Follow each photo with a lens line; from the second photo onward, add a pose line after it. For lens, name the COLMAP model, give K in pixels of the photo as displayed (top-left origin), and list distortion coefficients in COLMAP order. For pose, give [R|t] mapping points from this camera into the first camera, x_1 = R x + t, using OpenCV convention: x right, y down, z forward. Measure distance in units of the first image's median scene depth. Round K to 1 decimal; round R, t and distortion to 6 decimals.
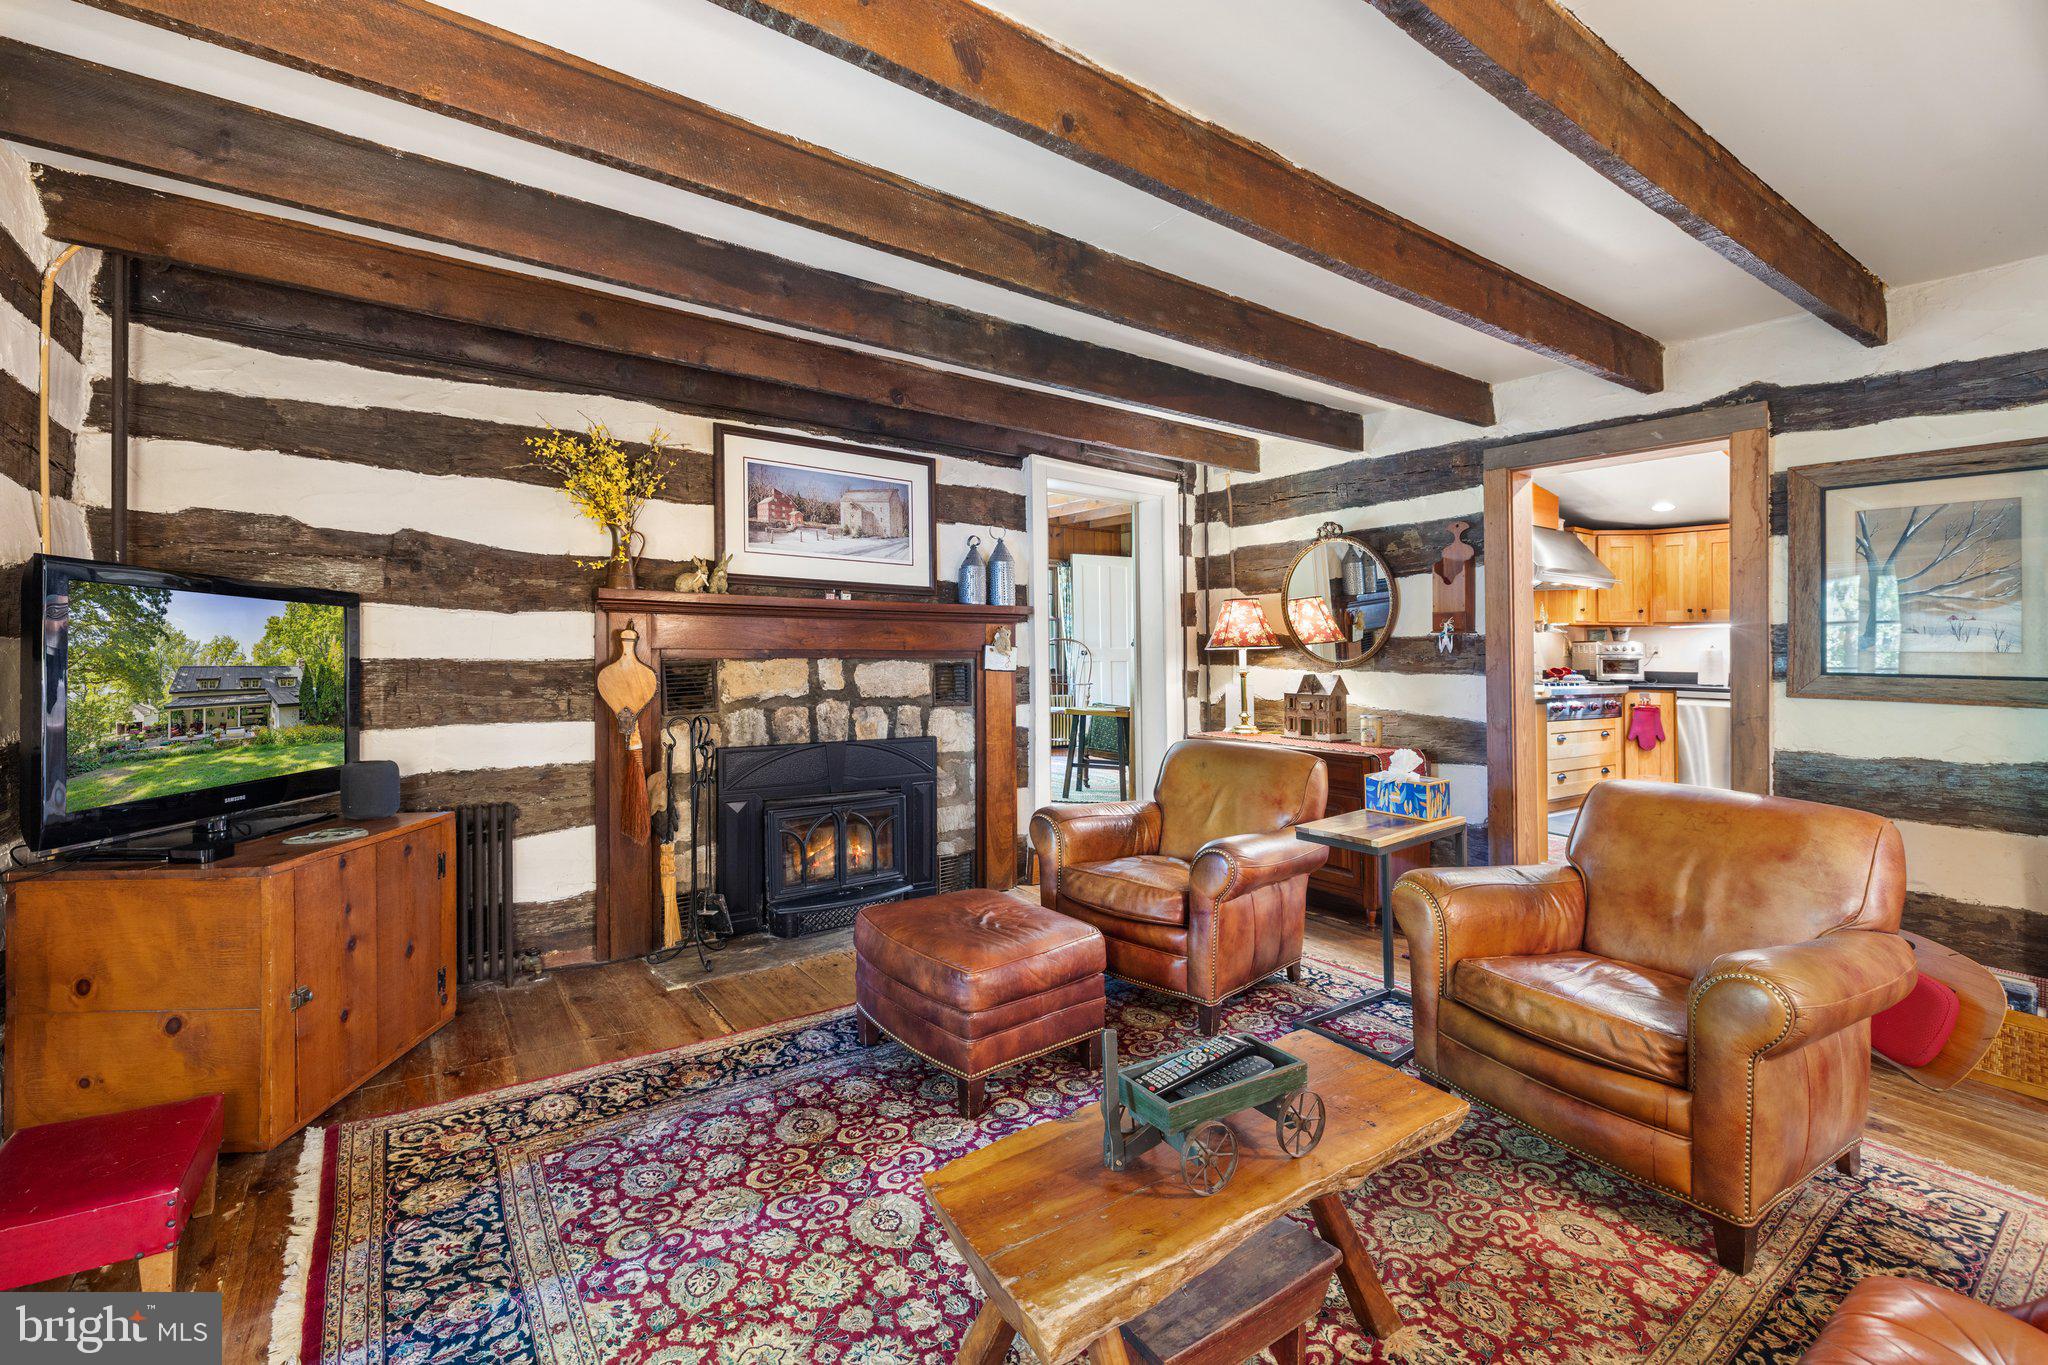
lens RADIAL K [[852.3, 0, 1019.1], [0, 852.3, 618.3], [0, 0, 1]] dist [0.000427, 0.000007]
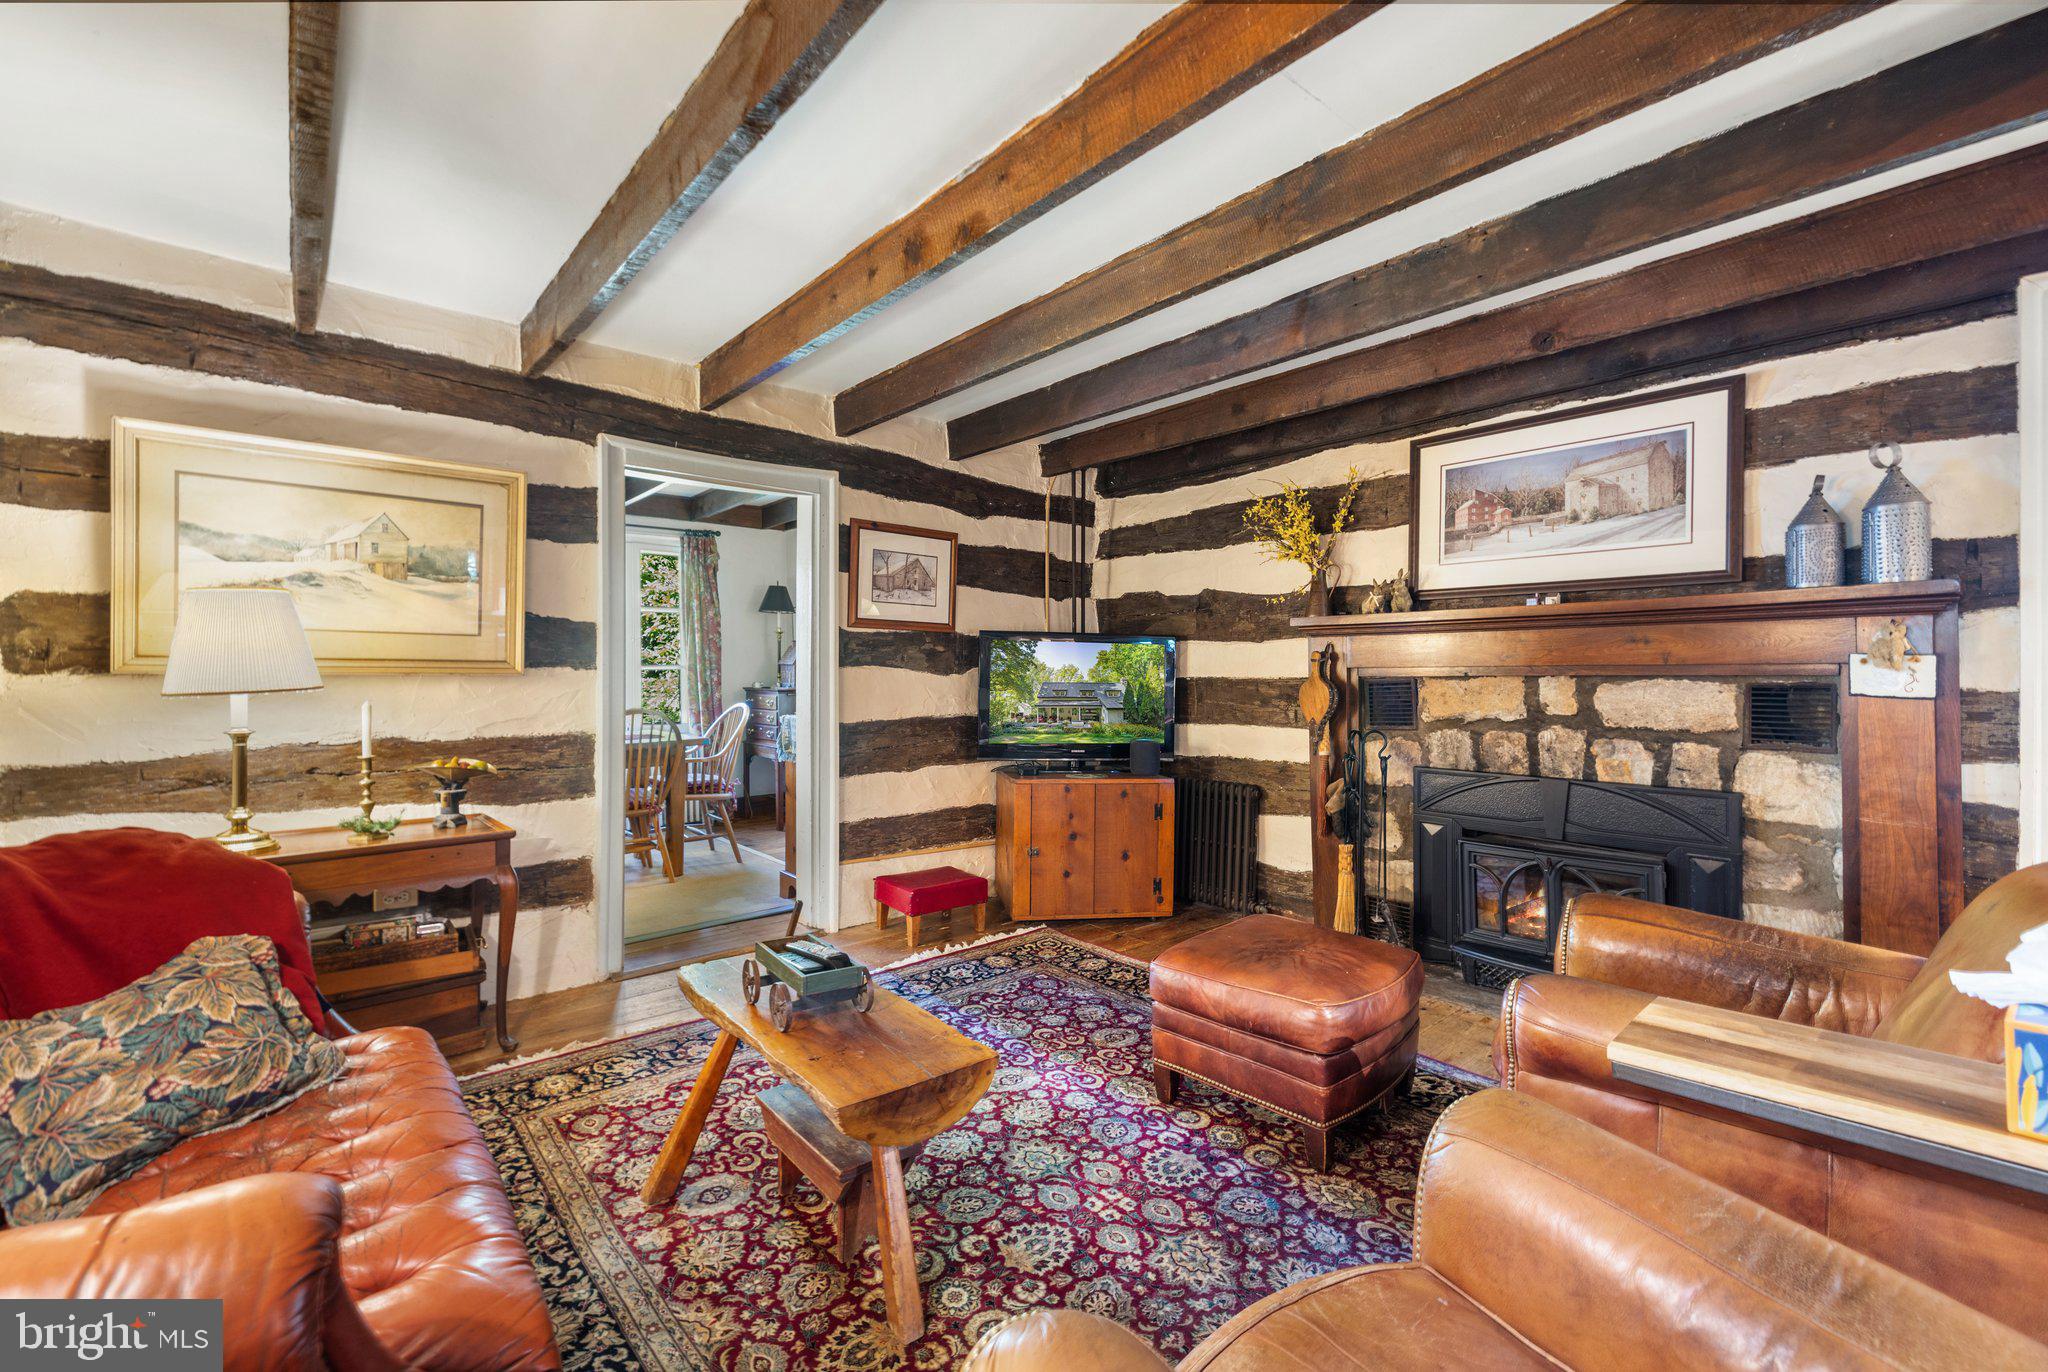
lens RADIAL K [[873.3, 0, 1023.2], [0, 873.3, 661.6], [0, 0, 1]] dist [-0.001526, -0.000417]
pose [[0.093890, -0.022124, -0.995337, 0.617028], [0.042886, 0.998915, -0.018158, 0.028172], [0.994658, -0.040981, 0.094737, 0.445189]]
